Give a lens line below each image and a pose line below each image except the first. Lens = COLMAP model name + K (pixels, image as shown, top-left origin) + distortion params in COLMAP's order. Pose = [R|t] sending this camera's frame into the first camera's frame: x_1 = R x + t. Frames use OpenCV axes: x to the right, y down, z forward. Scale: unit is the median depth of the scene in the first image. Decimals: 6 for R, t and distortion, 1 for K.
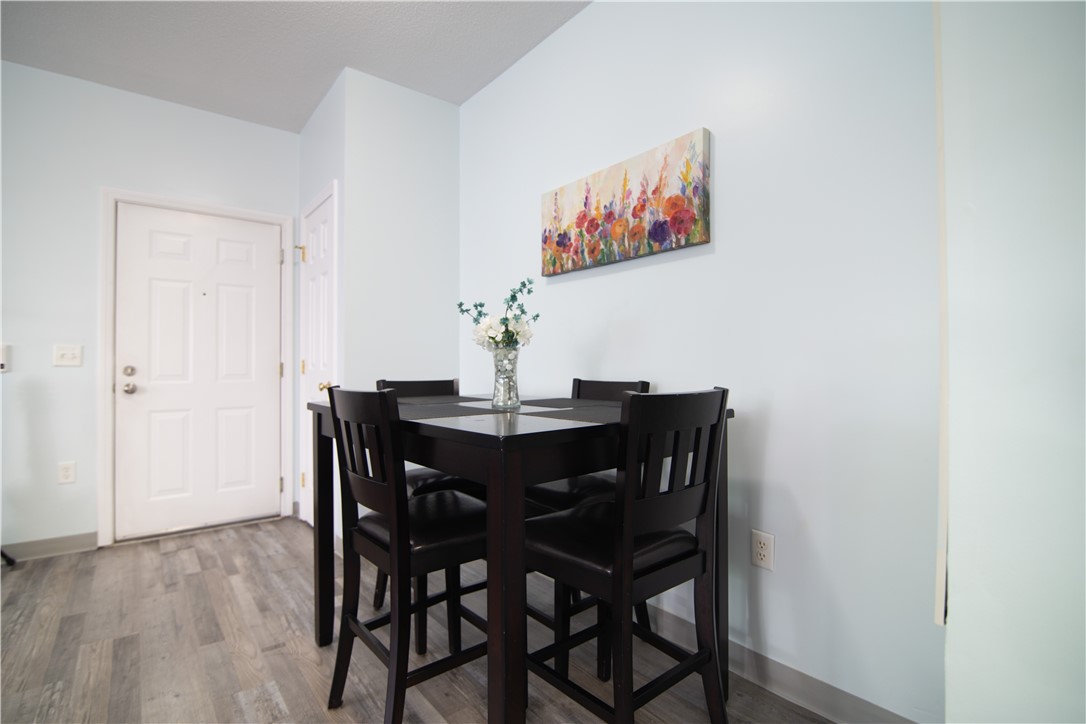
lens RADIAL K [[512.3, 0, 514.2], [0, 512.3, 360.0], [0, 0, 1]] dist [-0.017553, 0.004356]
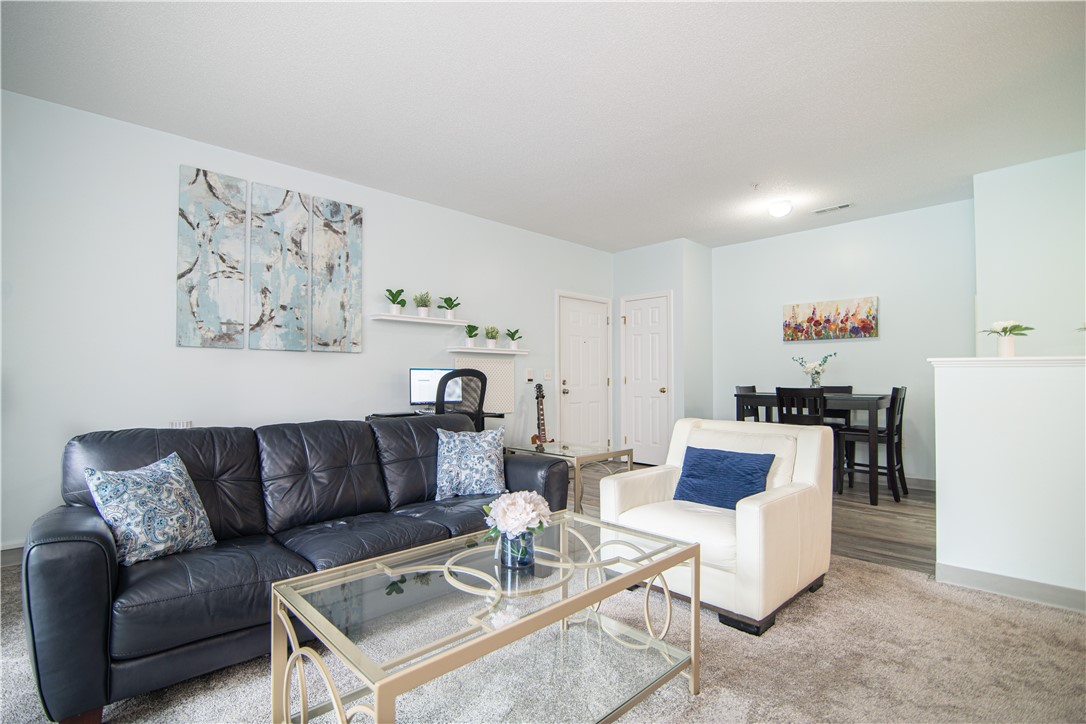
lens RADIAL K [[512.3, 0, 531.0], [0, 512.3, 372.8], [0, 0, 1]] dist [-0.017553, 0.004356]
pose [[0.994187, 0.005043, 0.107552, -1.396297], [-0.005395, 0.999981, 0.002987, -0.025696], [-0.107535, -0.003549, 0.994195, -1.209014]]
